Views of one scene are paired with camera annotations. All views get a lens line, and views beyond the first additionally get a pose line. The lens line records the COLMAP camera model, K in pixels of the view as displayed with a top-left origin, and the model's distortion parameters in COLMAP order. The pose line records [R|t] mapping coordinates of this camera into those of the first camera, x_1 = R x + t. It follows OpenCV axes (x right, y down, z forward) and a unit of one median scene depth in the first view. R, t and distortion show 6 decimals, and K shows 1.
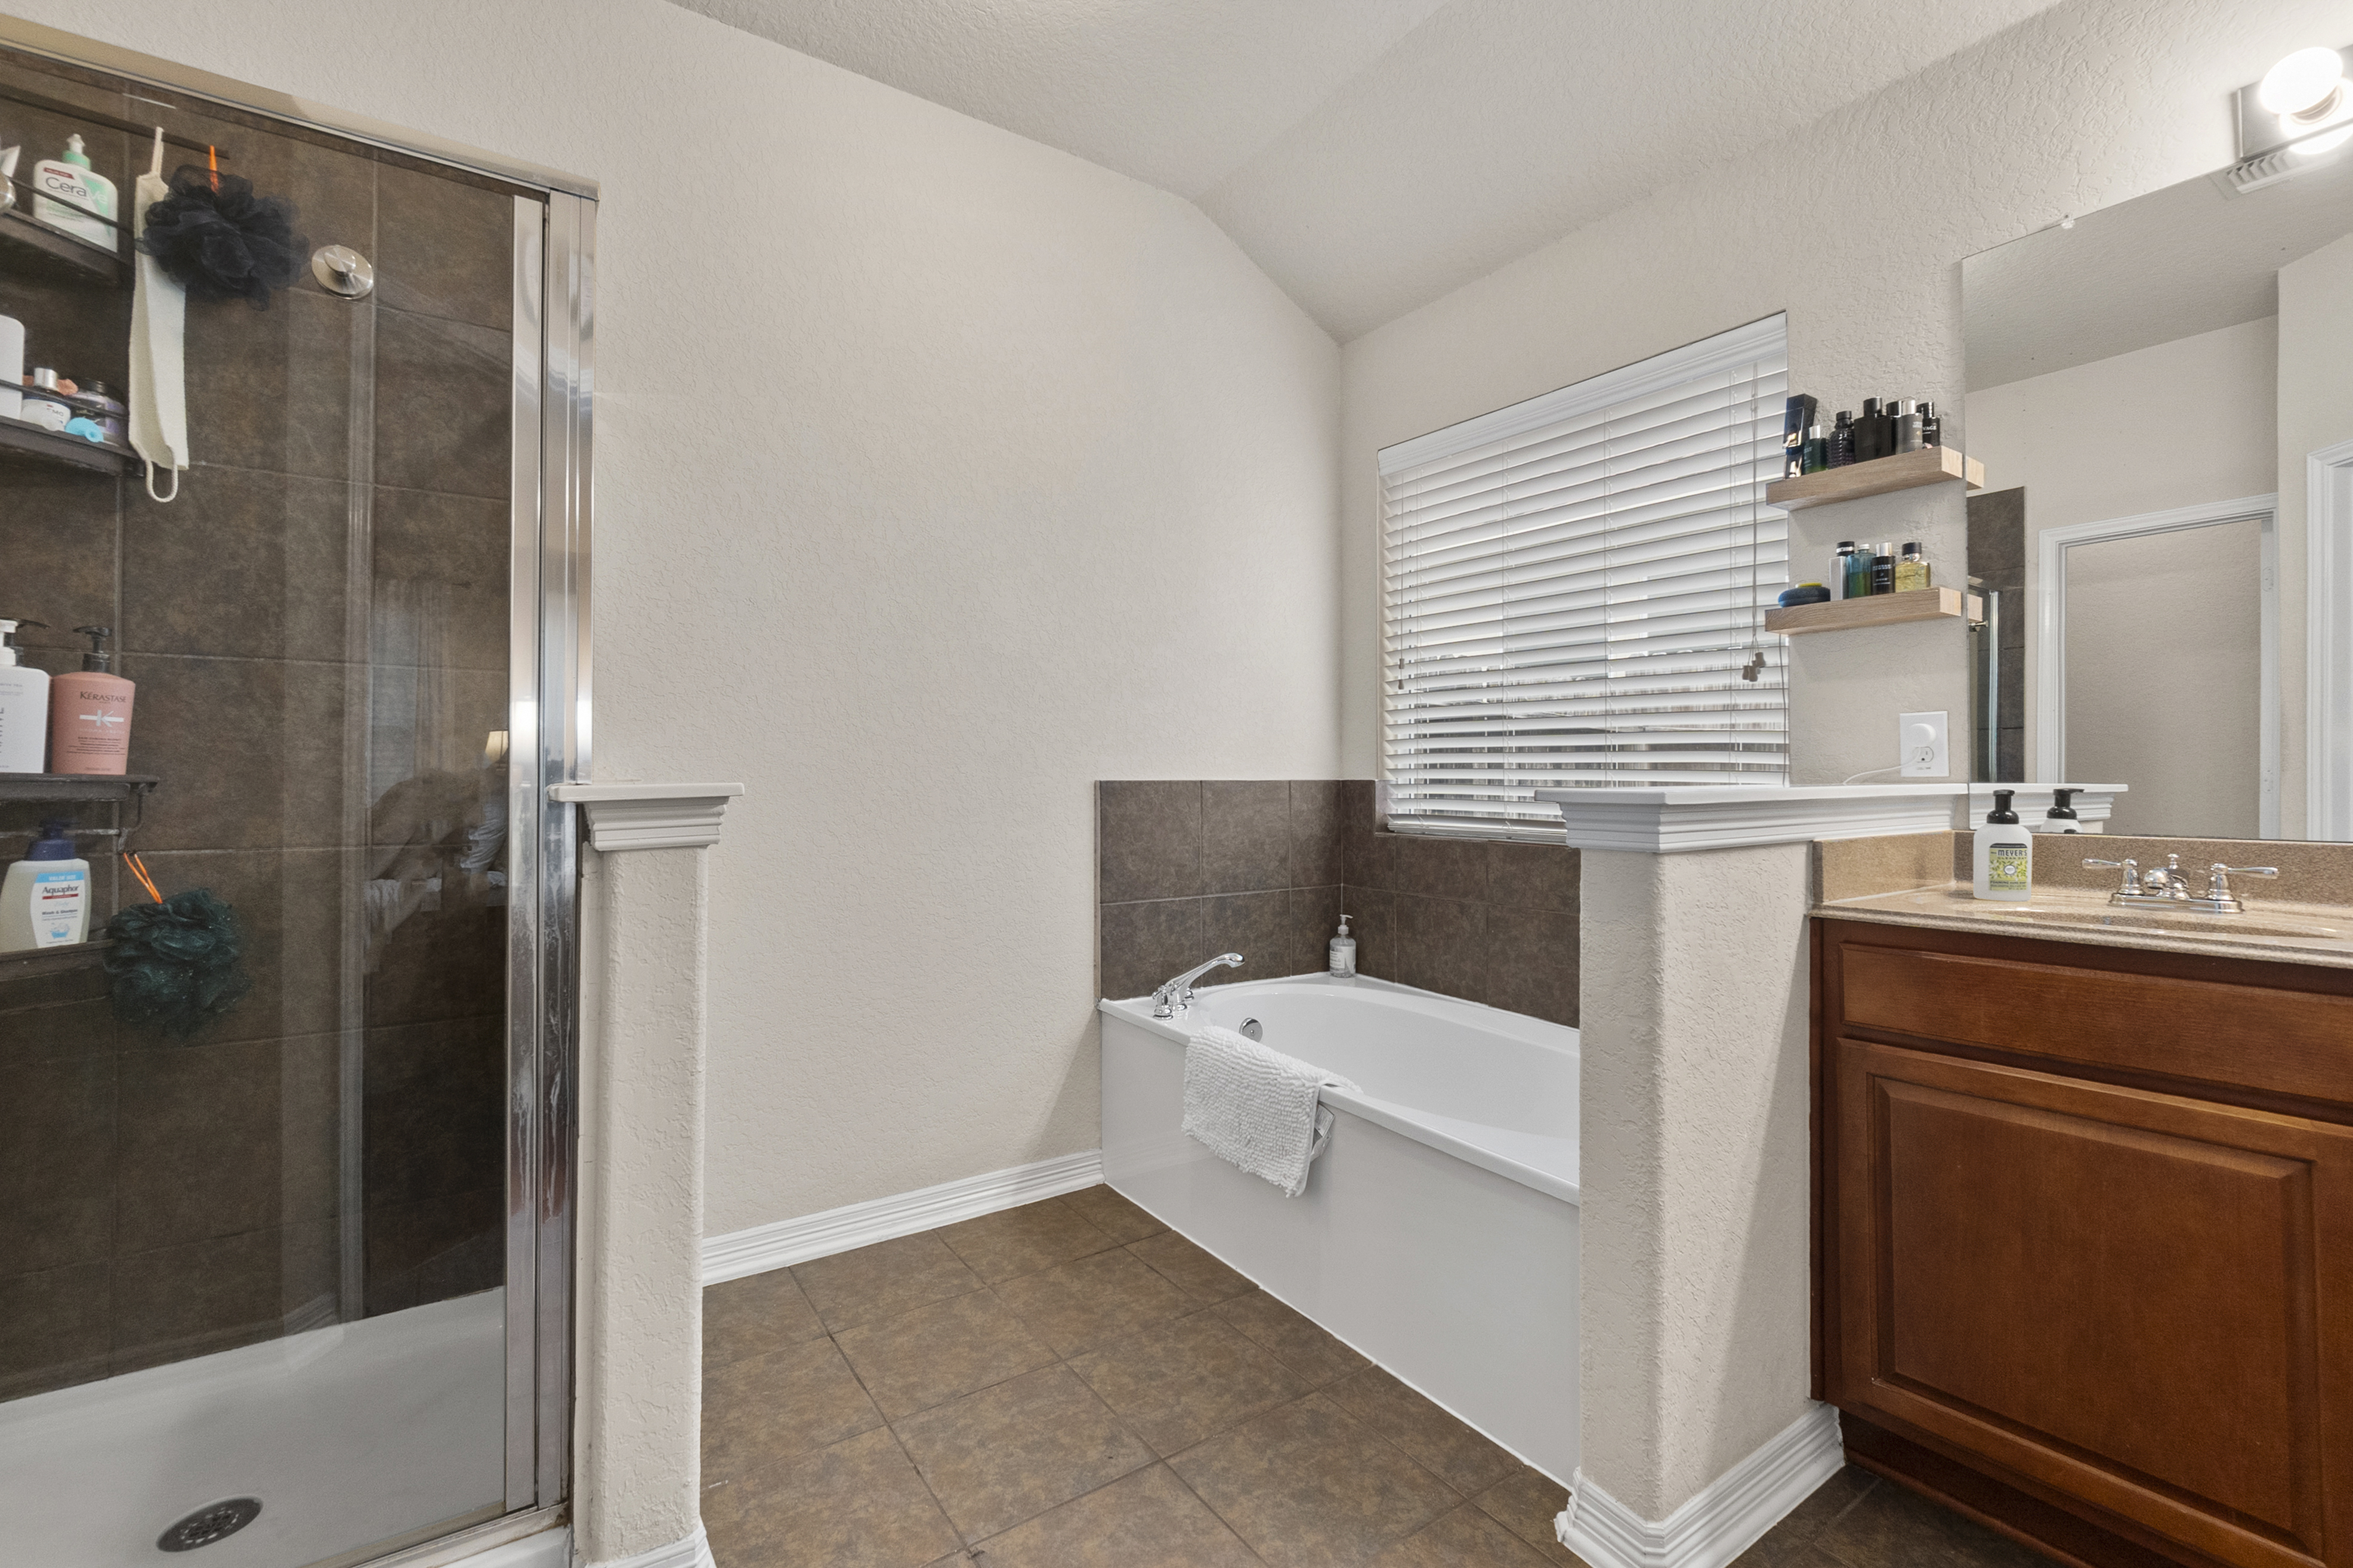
lens RADIAL K [[1023.3, 0, 1118.6], [0, 1023.3, 758.1], [0, 0, 1]] dist [-0.008153, 0.002535]
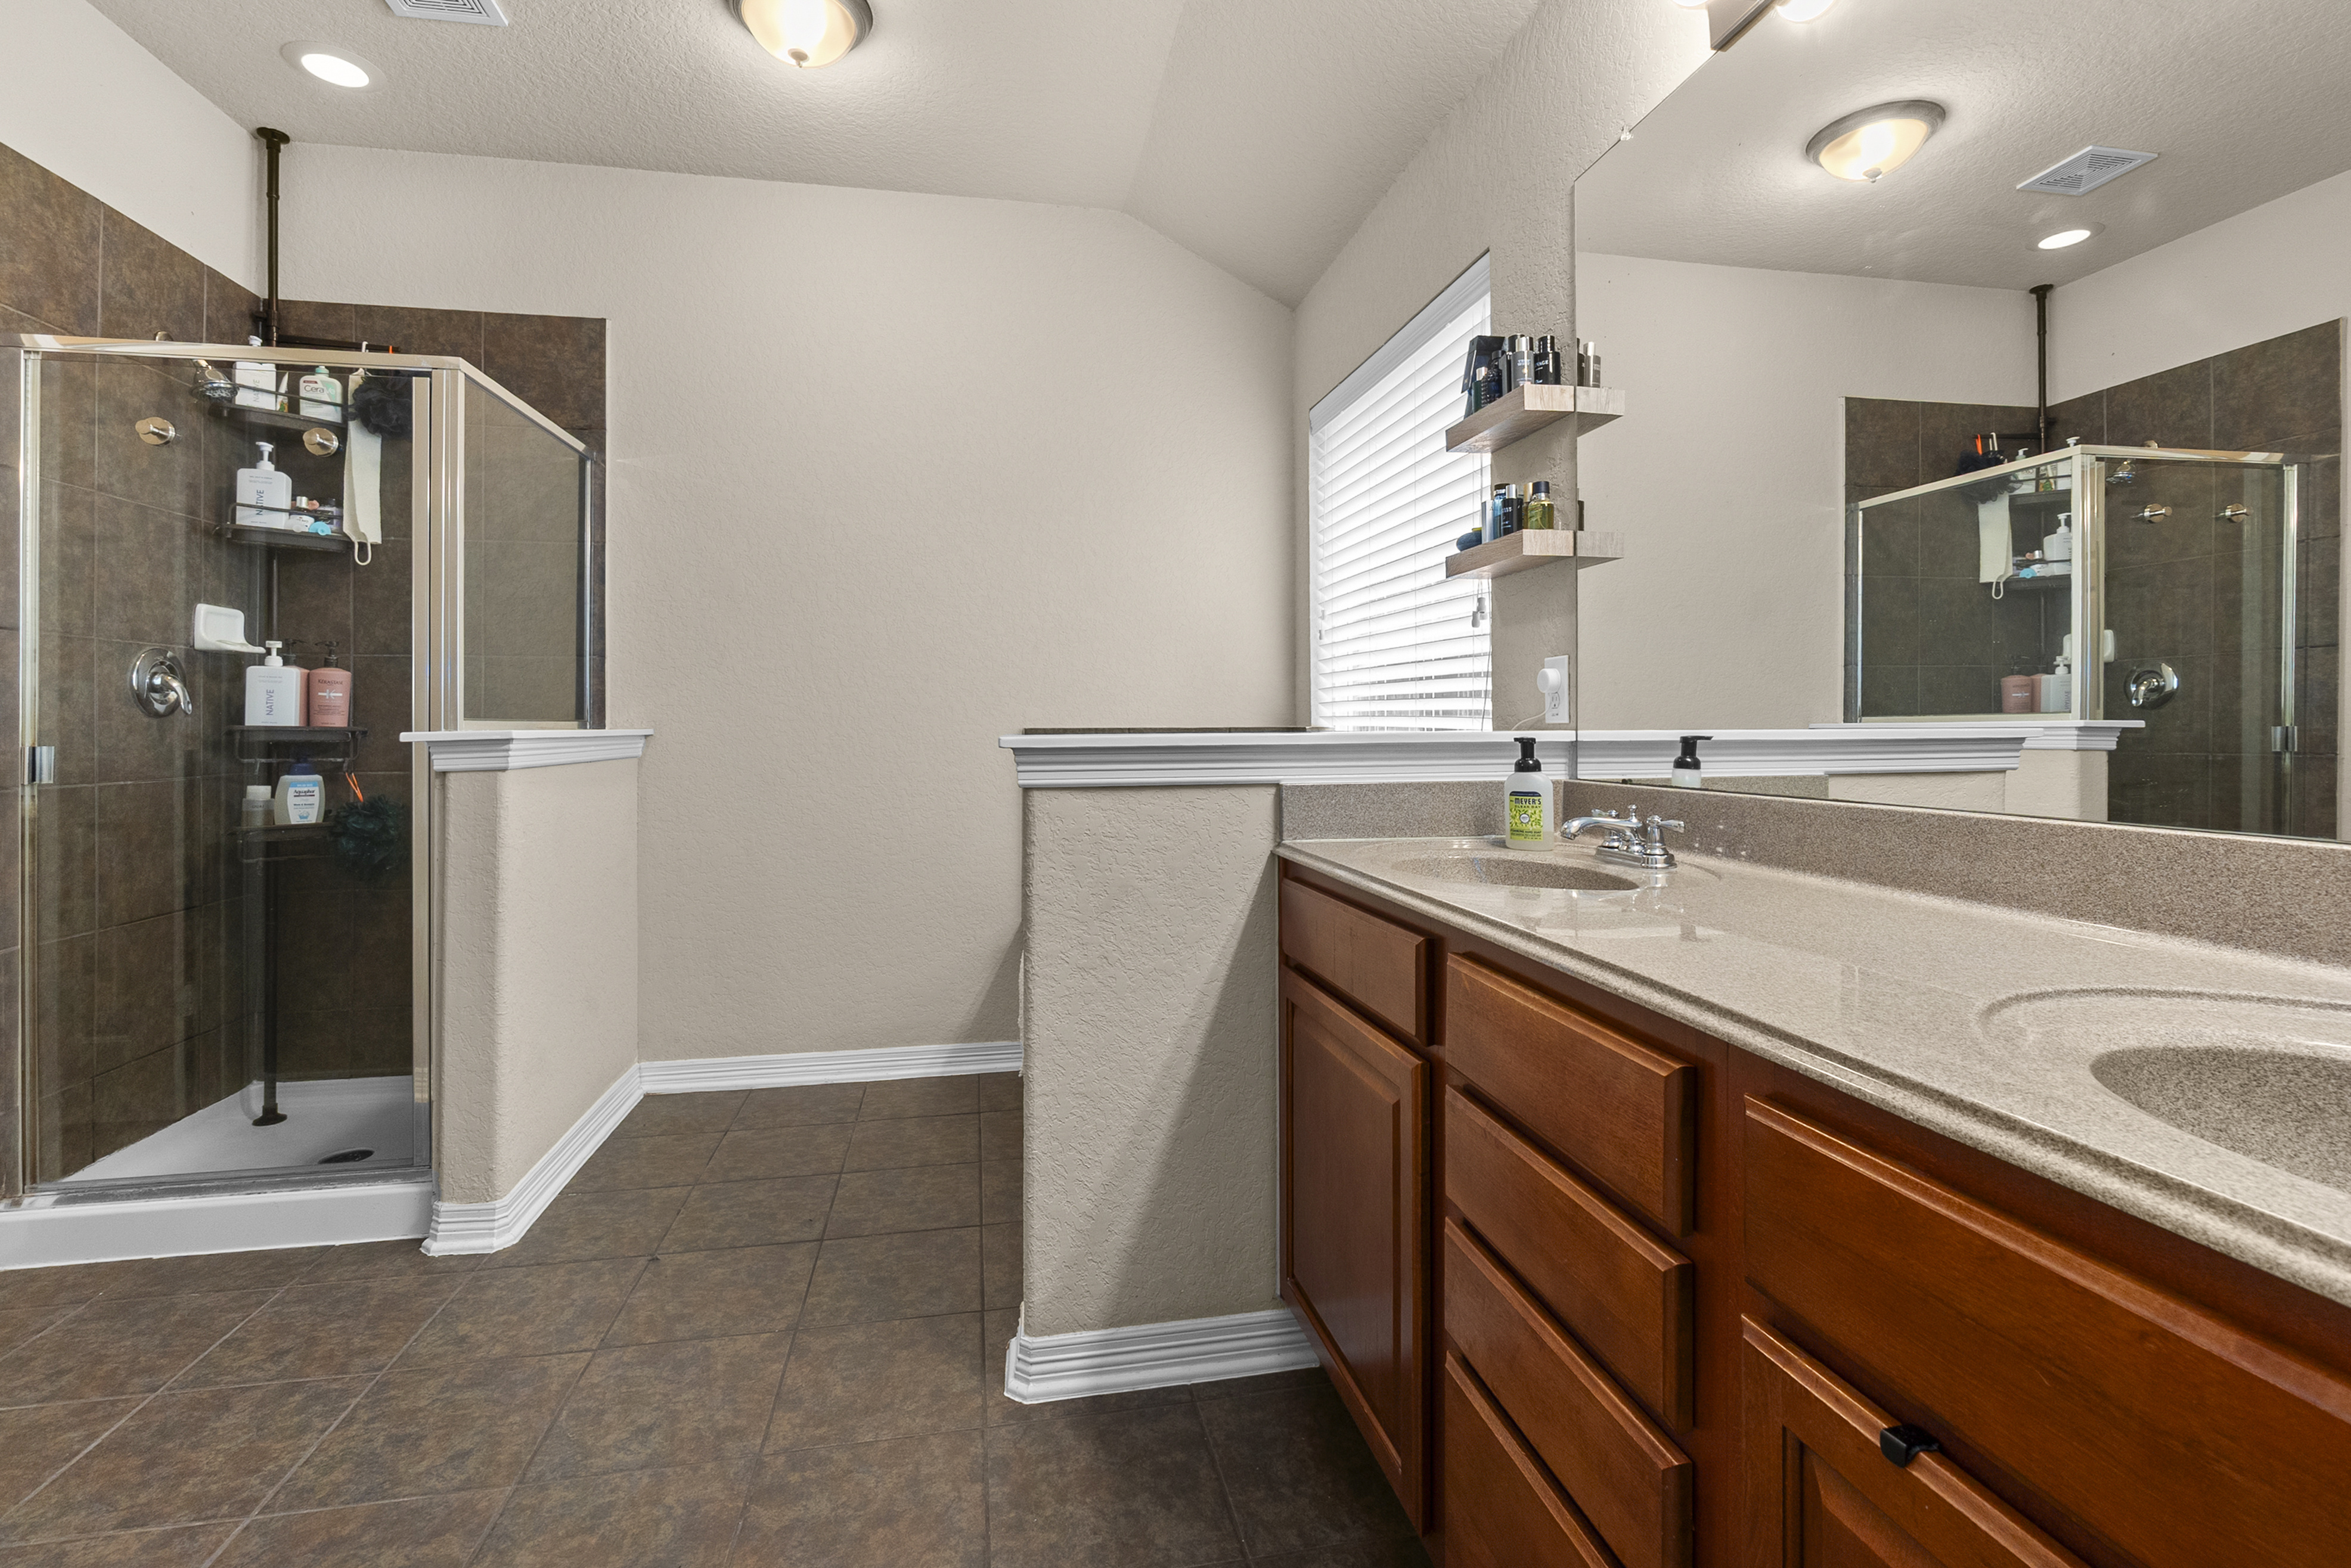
lens RADIAL K [[1022.5, 0, 1122.5], [0, 1022.5, 713.0], [0, 0, 1]] dist [-0.008153, 0.002535]
pose [[0.918186, -0.007873, -0.396072, 0.915589], [0.010752, 0.999929, 0.005051, -0.001123], [0.396005, -0.008896, 0.918205, -0.058322]]
